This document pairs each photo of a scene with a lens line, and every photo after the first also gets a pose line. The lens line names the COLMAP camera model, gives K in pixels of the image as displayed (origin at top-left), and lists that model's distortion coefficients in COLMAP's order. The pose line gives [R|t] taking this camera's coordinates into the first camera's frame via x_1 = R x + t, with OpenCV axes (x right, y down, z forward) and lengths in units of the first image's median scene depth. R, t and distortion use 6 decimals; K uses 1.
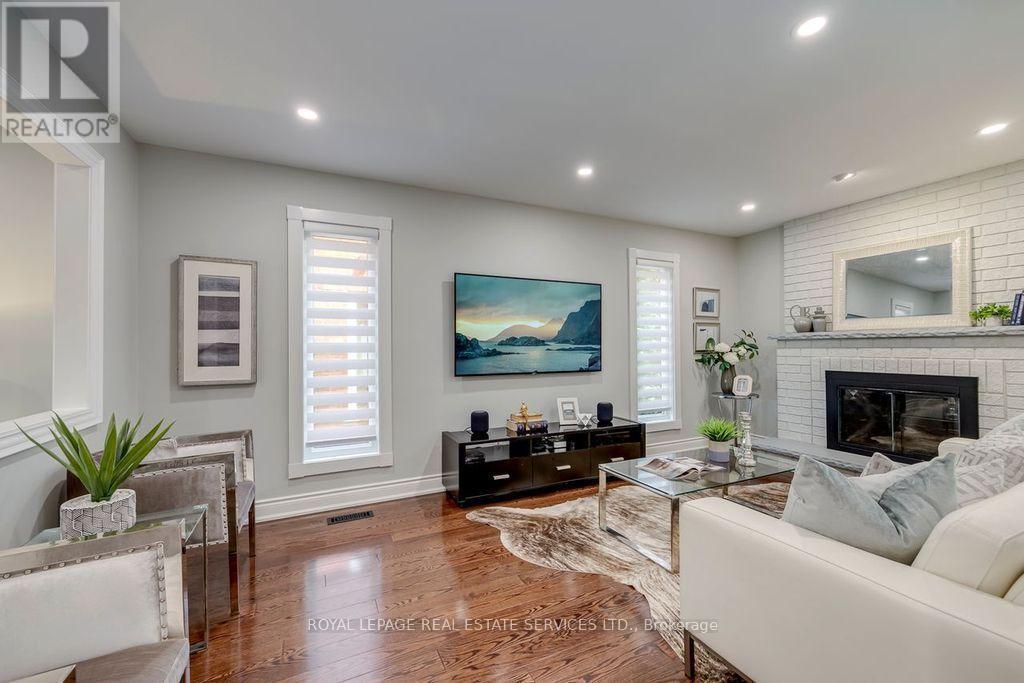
lens RADIAL K [[411.9, 0, 512.0], [0, 411.9, 341.5], [0, 0, 1]] dist [-0.001758, -0.000190]
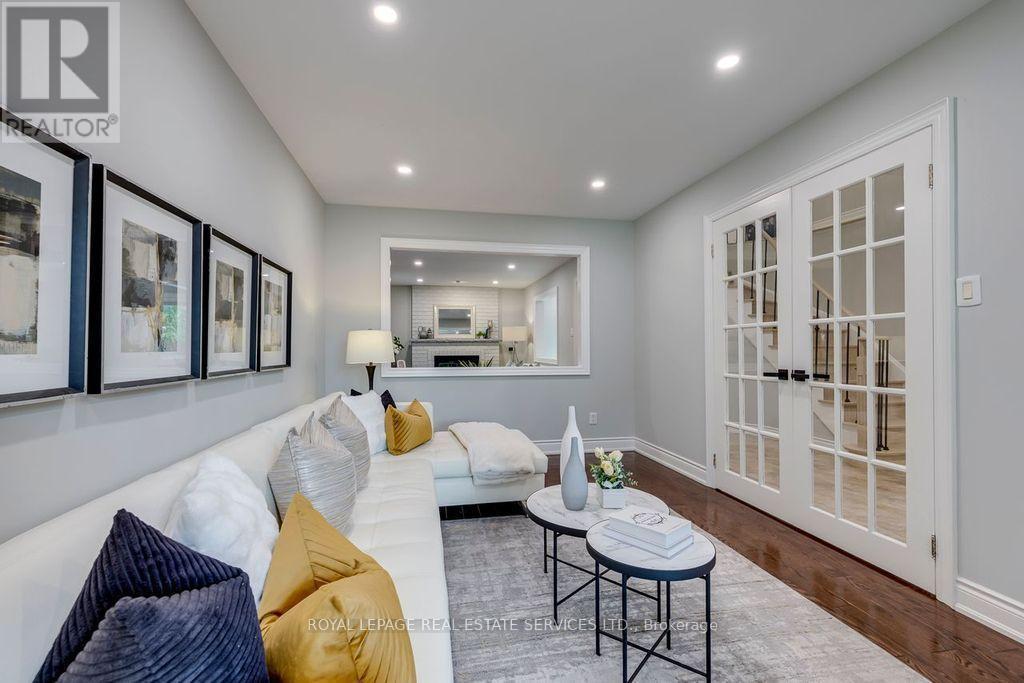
lens RADIAL K [[411.9, 0, 512.0], [0, 411.9, 341.5], [0, 0, 1]] dist [-0.001758, -0.000190]
pose [[0.242071, 0.032342, 0.969719, -1.407204], [-0.009469, 0.999475, -0.030970, 0.060673], [-0.970212, -0.001686, 0.242250, 0.019621]]
